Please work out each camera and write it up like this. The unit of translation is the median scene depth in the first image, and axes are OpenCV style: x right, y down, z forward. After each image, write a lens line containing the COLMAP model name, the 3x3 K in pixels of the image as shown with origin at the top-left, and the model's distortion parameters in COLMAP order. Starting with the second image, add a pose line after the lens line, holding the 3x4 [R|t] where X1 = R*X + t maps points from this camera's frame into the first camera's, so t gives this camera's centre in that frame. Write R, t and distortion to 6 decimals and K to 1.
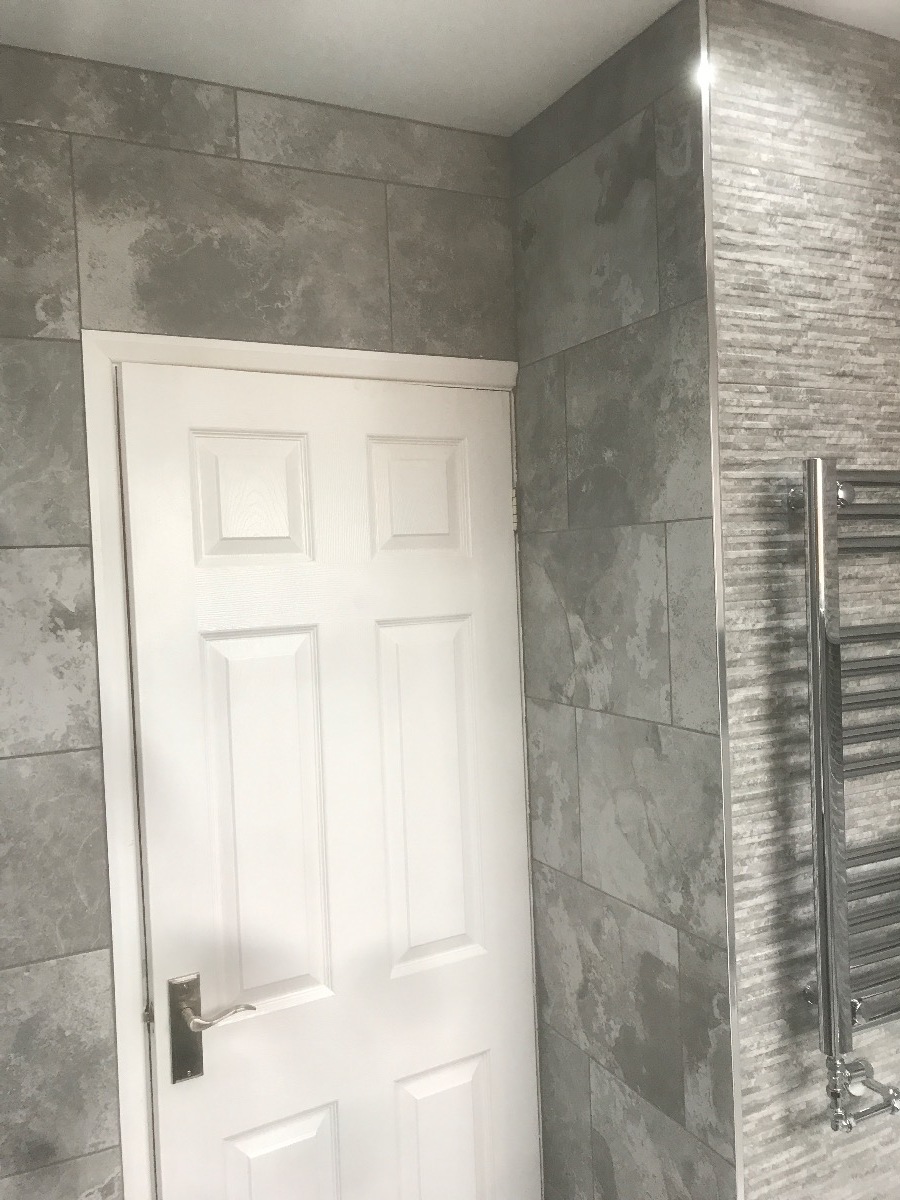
lens RADIAL K [[983.2, 0, 449.2], [0, 983.2, 592.6], [0, 0, 1]] dist [0.045723, -0.042359]
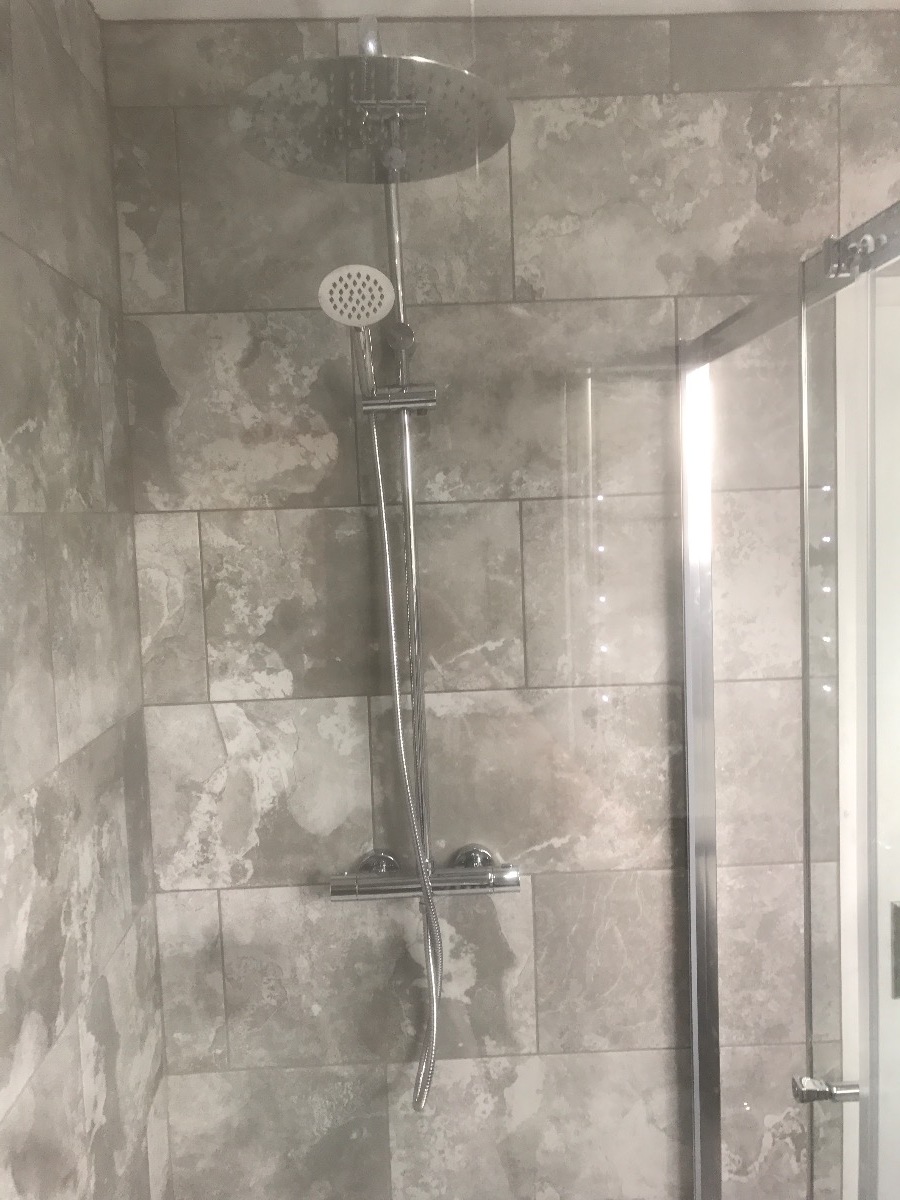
lens RADIAL K [[983.2, 0, 446.6], [0, 983.2, 600.8], [0, 0, 1]] dist [0.045723, -0.042359]
pose [[0.902342, 0.041020, -0.429064, -0.285788], [-0.012907, 0.997586, 0.068230, 0.007495], [0.430827, -0.056029, 0.900694, -0.142099]]
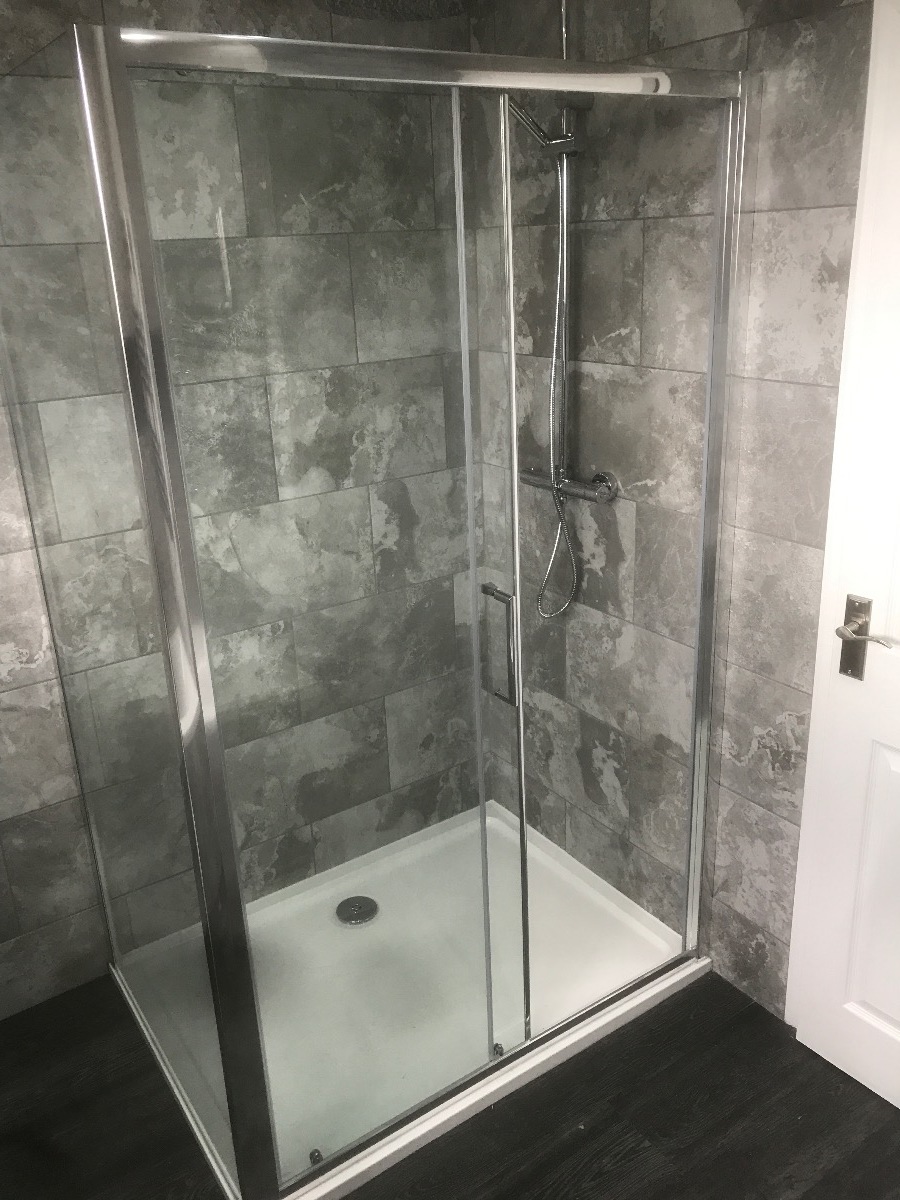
lens RADIAL K [[983.2, 0, 453.4], [0, 983.2, 601.1], [0, 0, 1]] dist [0.045723, -0.042359]
pose [[0.126750, 0.369912, -0.920380, 0.798392], [-0.004685, 0.928077, 0.372360, -0.048668], [0.991924, -0.042884, 0.119366, 0.391202]]
